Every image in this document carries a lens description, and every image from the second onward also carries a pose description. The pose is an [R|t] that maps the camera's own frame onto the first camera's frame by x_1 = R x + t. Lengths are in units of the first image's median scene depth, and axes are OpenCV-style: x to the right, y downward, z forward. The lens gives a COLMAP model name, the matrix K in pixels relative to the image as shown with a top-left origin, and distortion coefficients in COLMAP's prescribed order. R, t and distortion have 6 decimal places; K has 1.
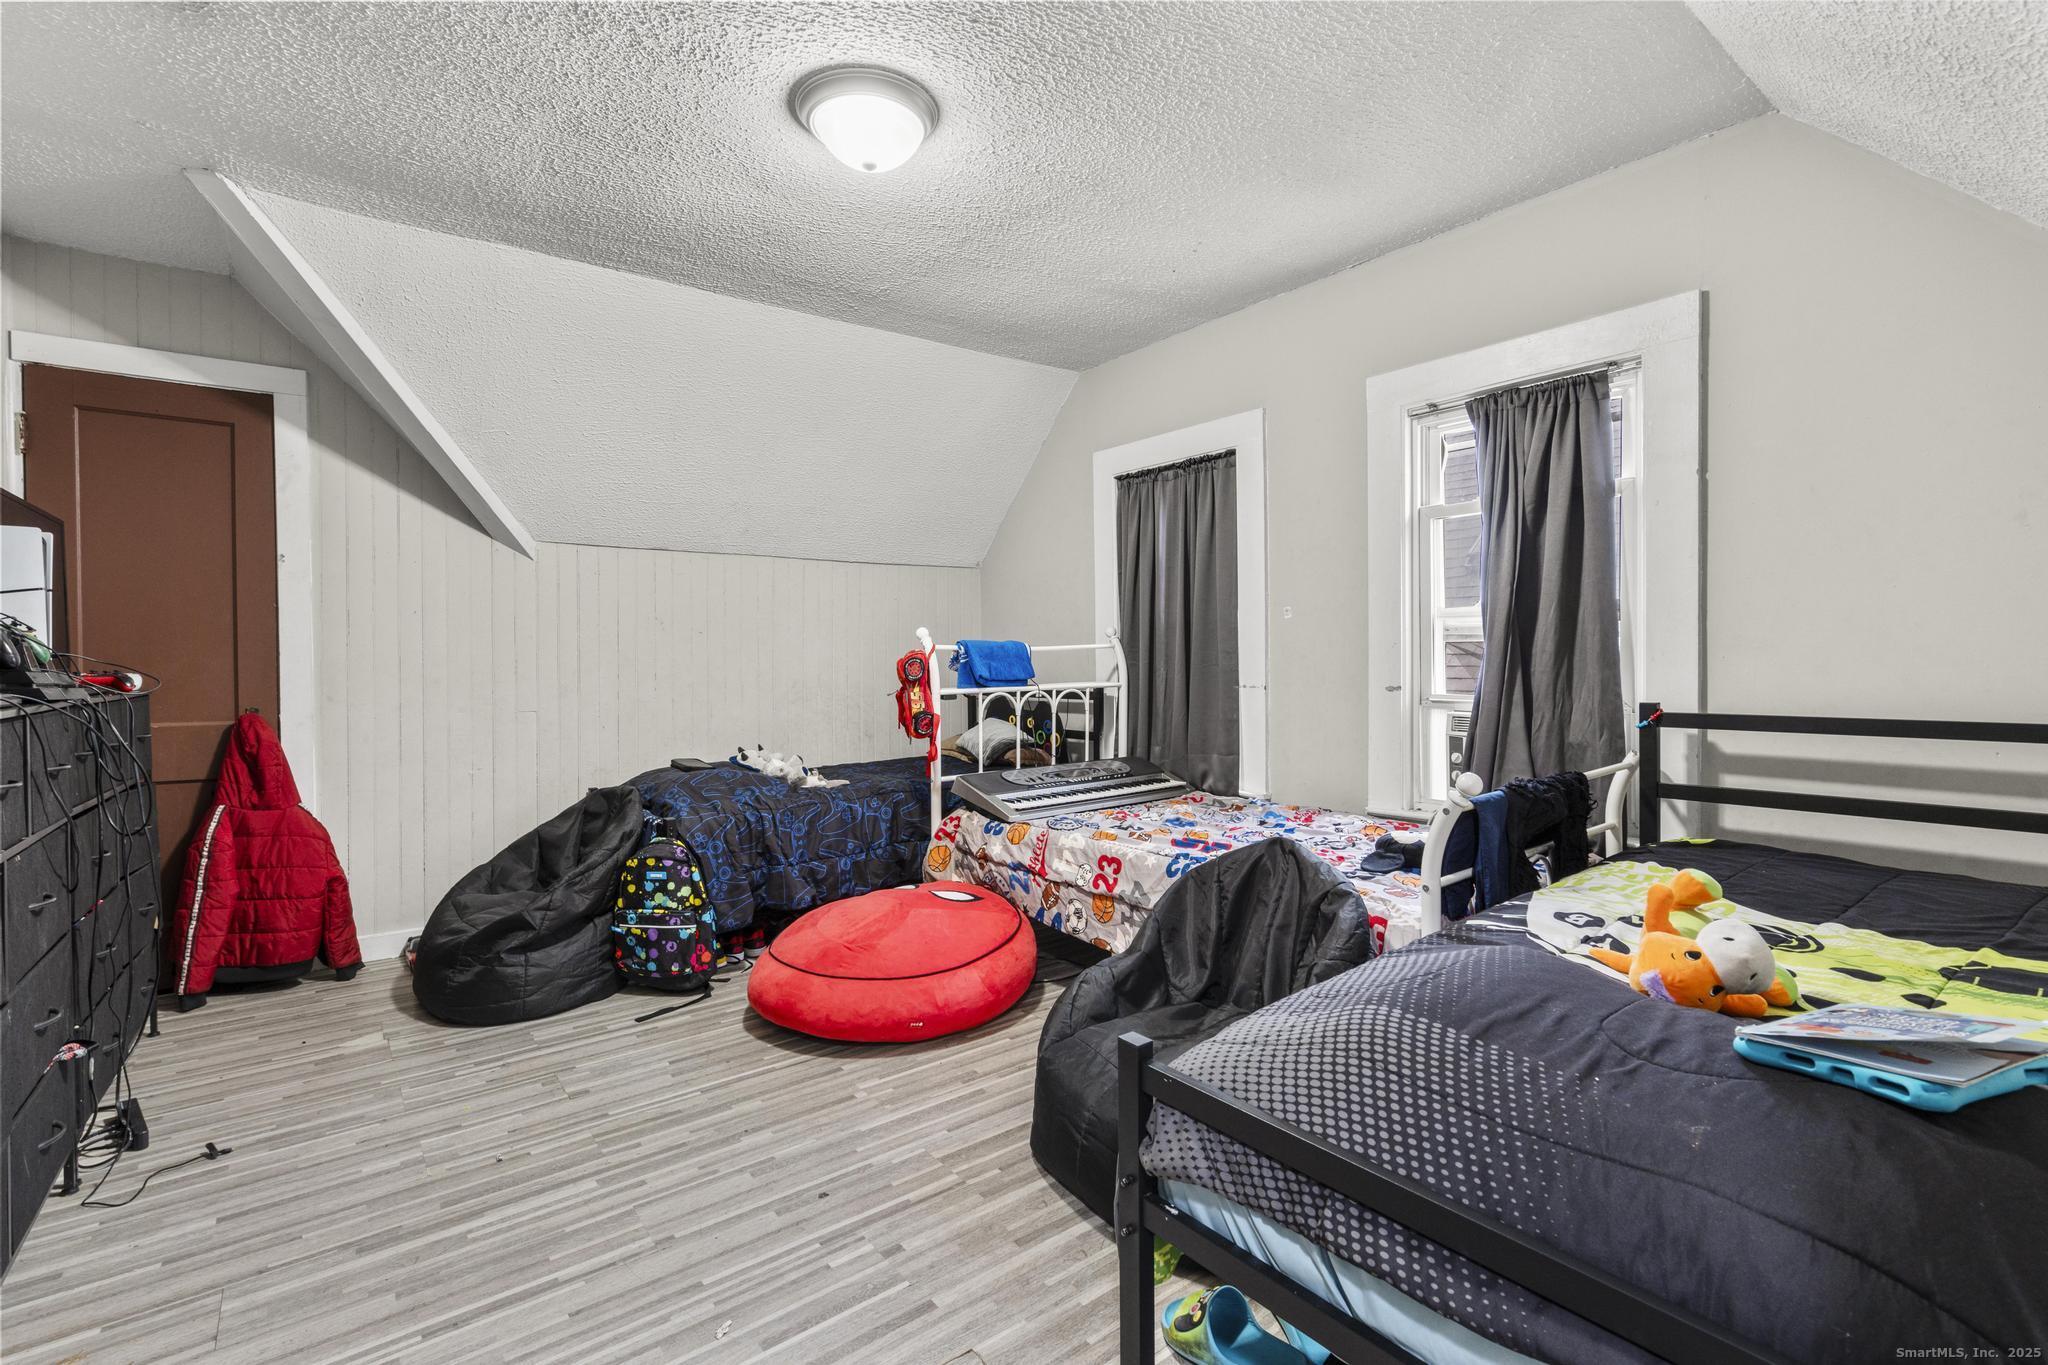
lens RADIAL K [[924.2, 0, 1021.2], [0, 924.2, 677.7], [0, 0, 1]] dist [-0.004397, 0.004806]
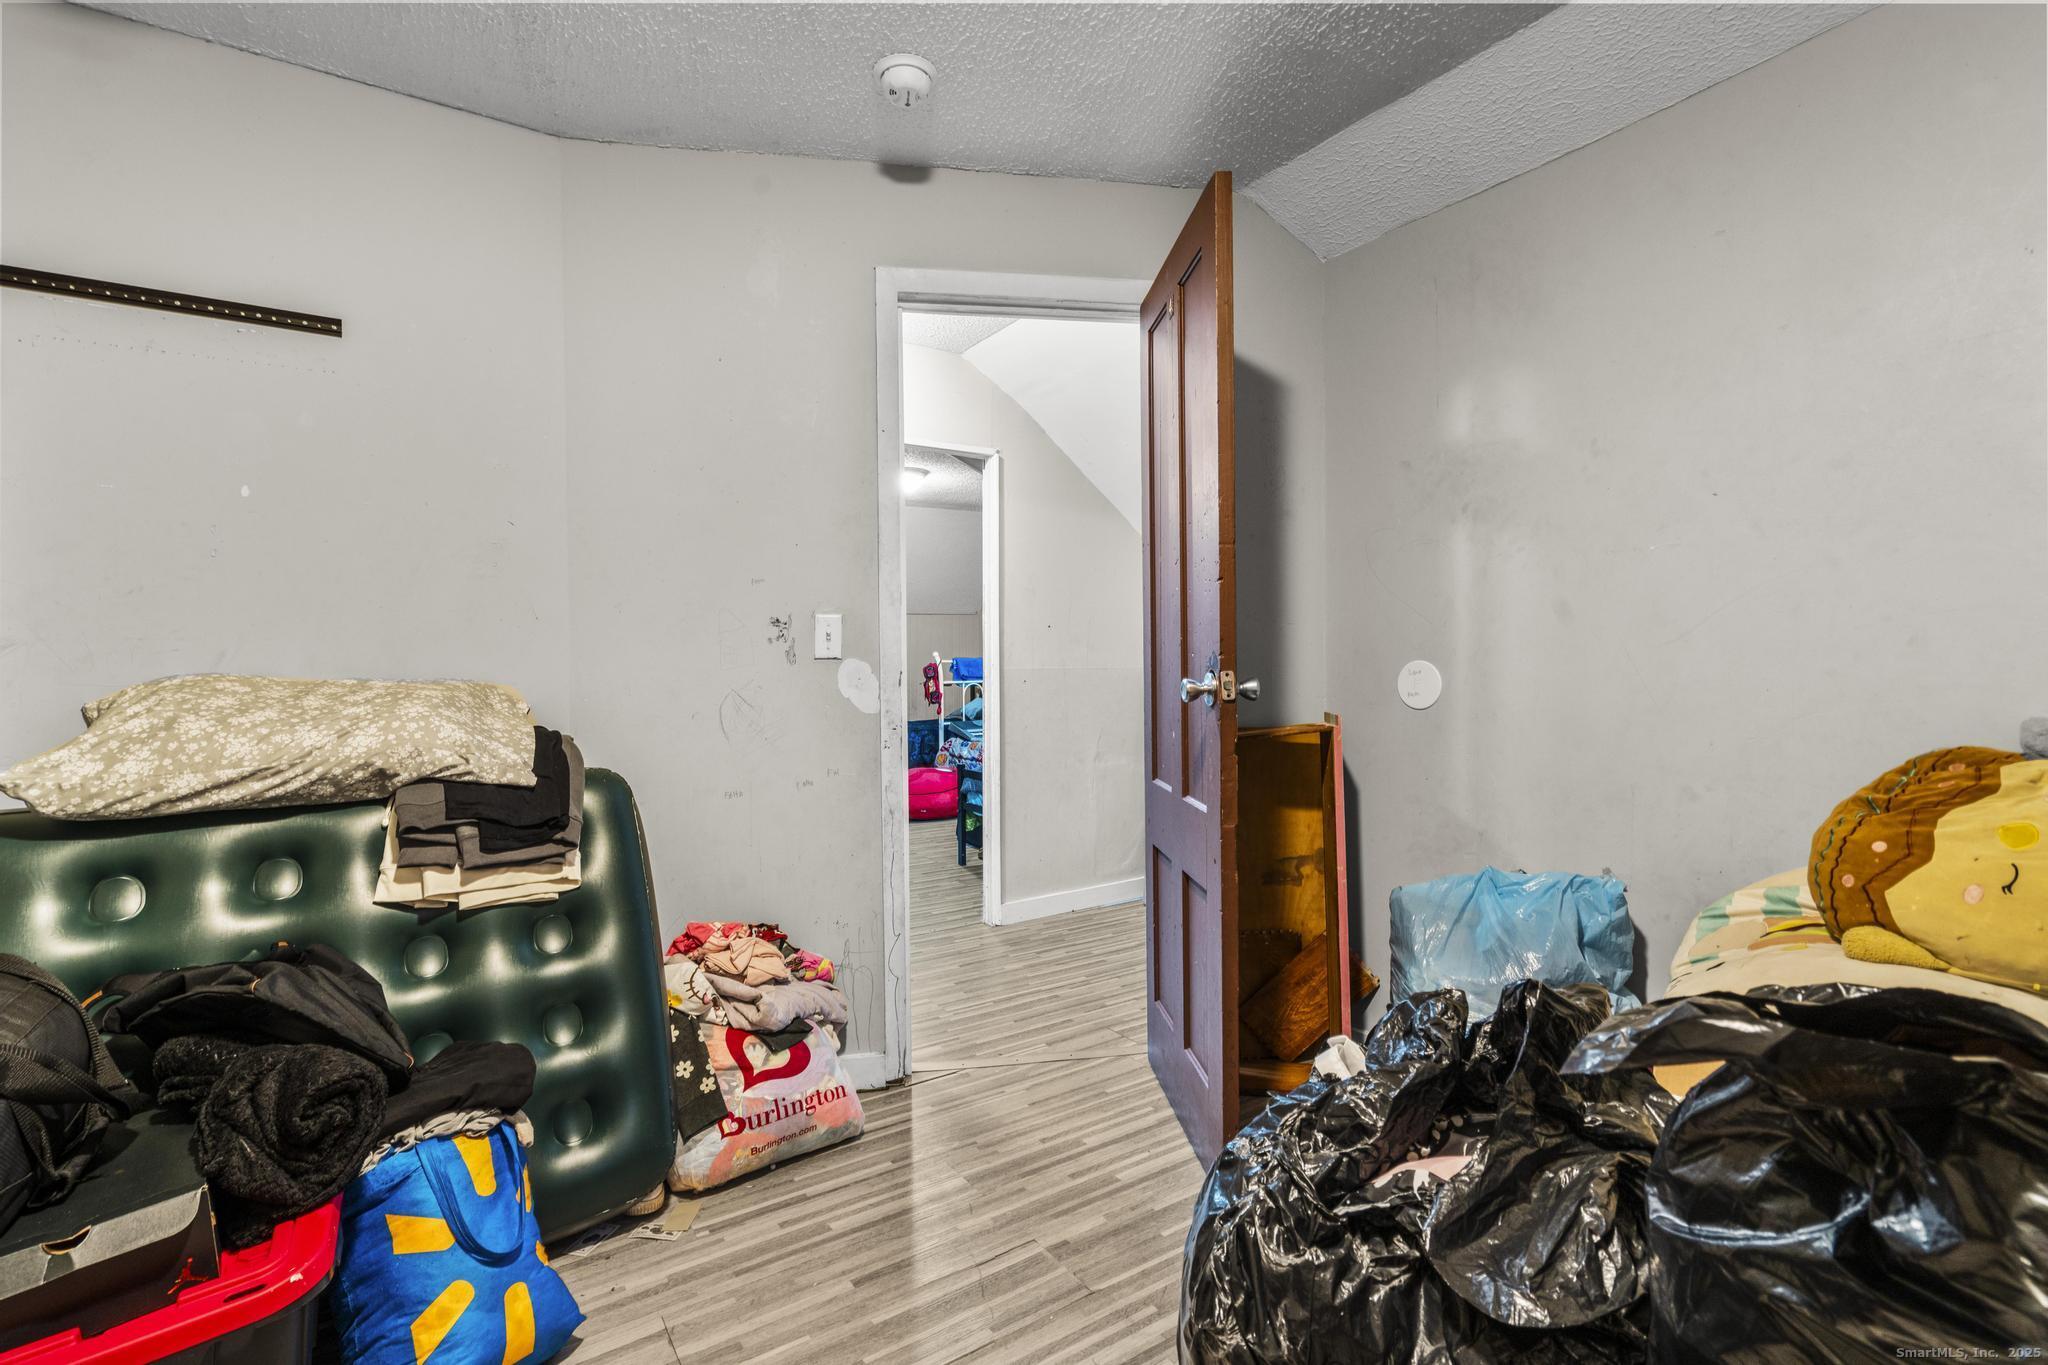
lens RADIAL K [[924.2, 0, 1023.7], [0, 924.2, 676.1], [0, 0, 1]] dist [-0.004397, 0.004806]
pose [[0.996663, 0.001184, -0.081624, 0.285807], [-0.002103, 0.999935, -0.011177, 0.025909], [0.081605, 0.011311, 0.996601, -1.167238]]
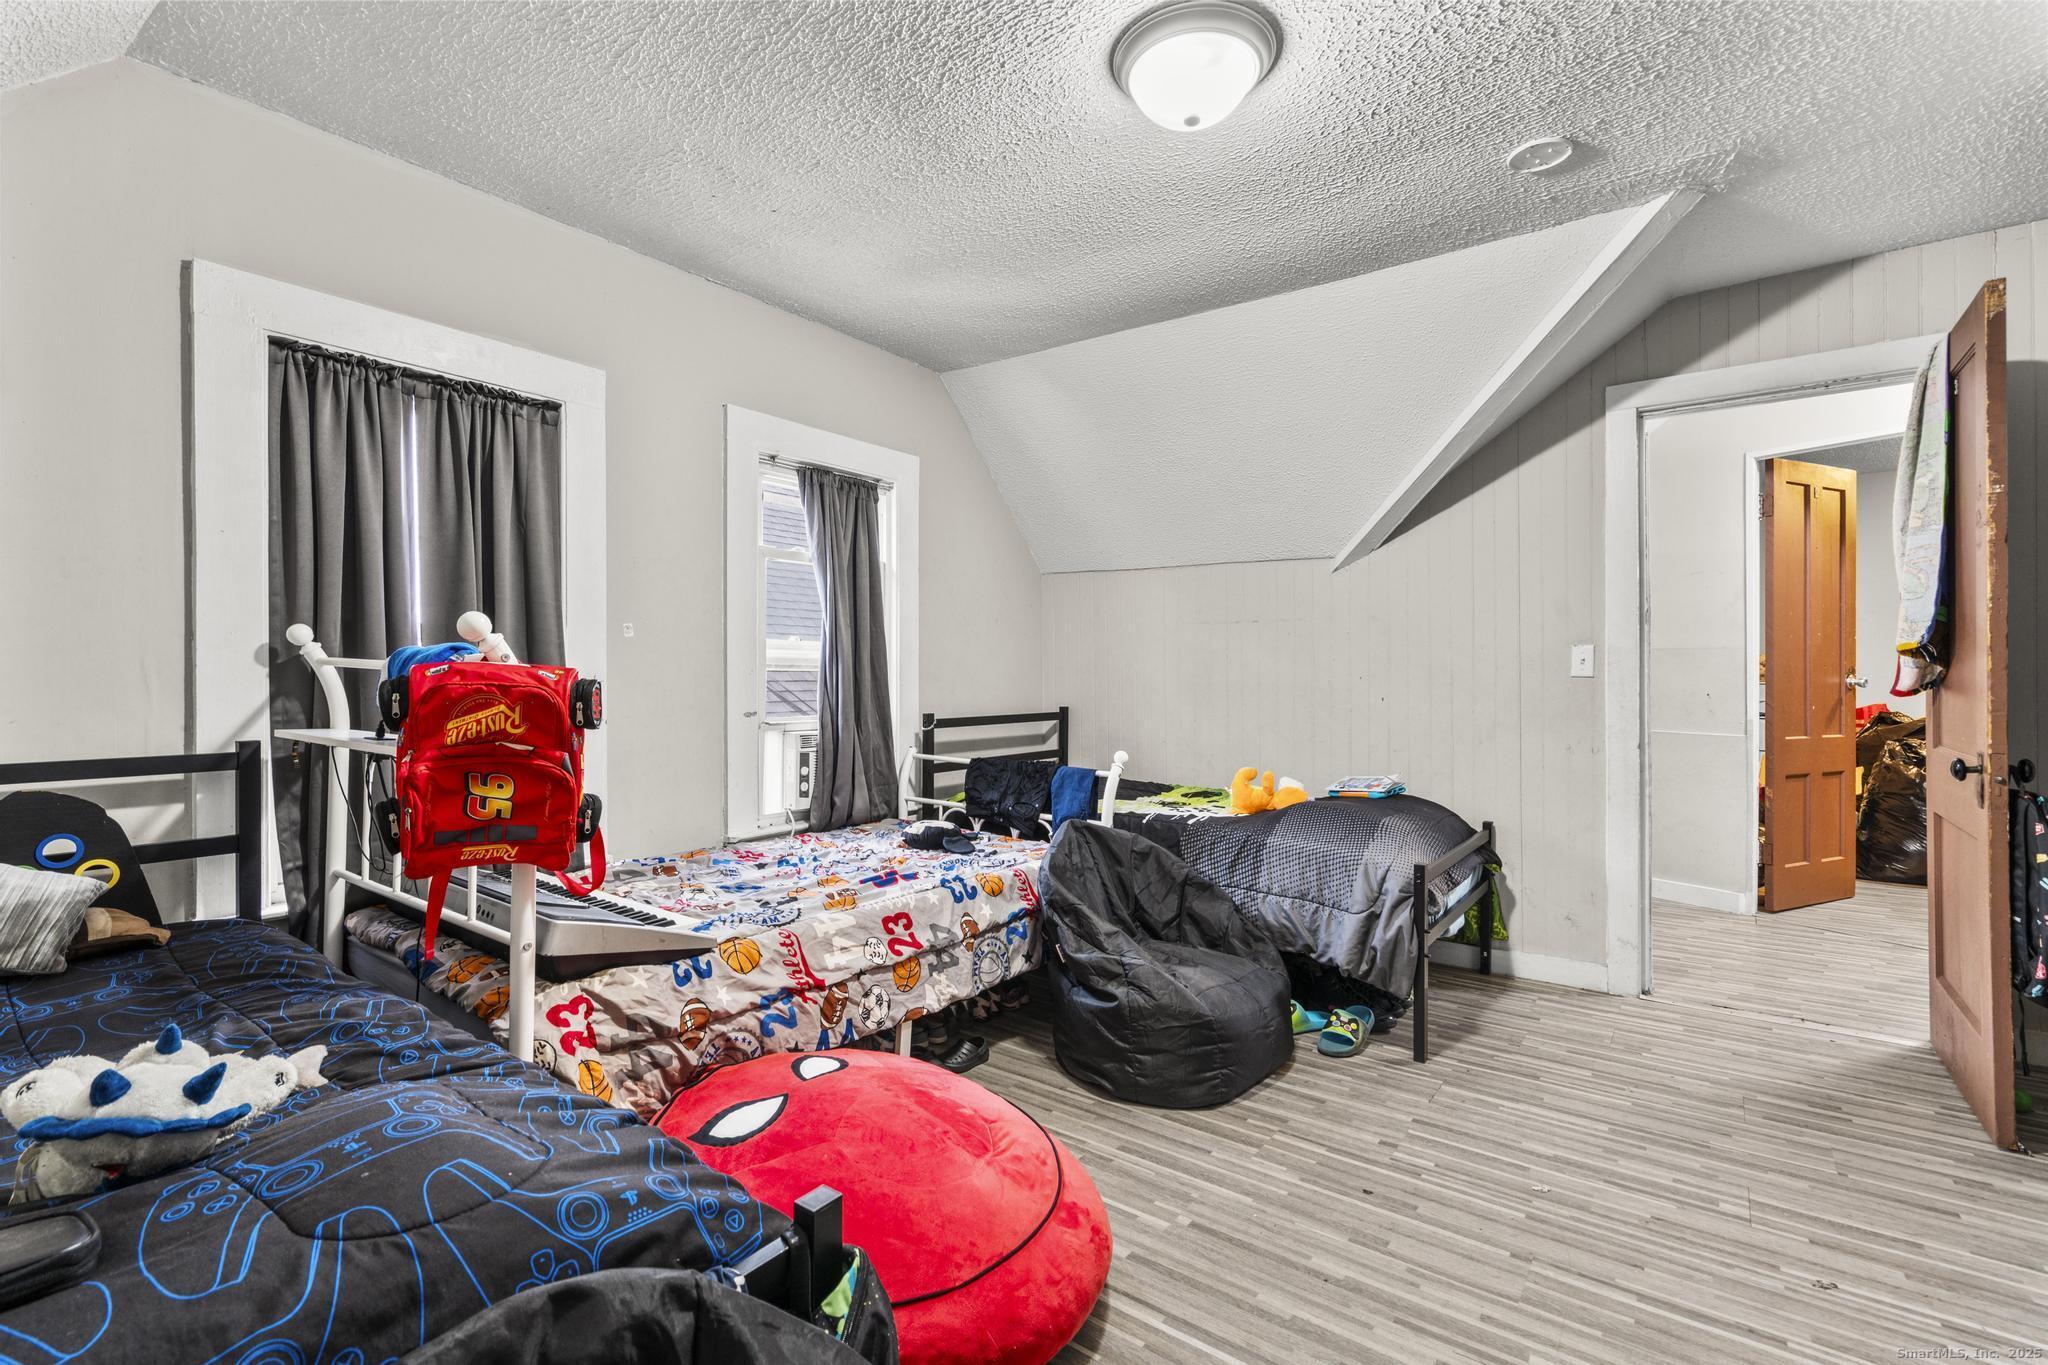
lens RADIAL K [[924.2, 0, 1018.9], [0, 924.2, 678.4], [0, 0, 1]] dist [-0.004397, 0.004806]
pose [[-0.260546, 0.012593, 0.965379, -0.646730], [0.026839, 0.999623, -0.005797, -0.013873], [-0.965088, 0.024399, -0.260786, 0.940087]]
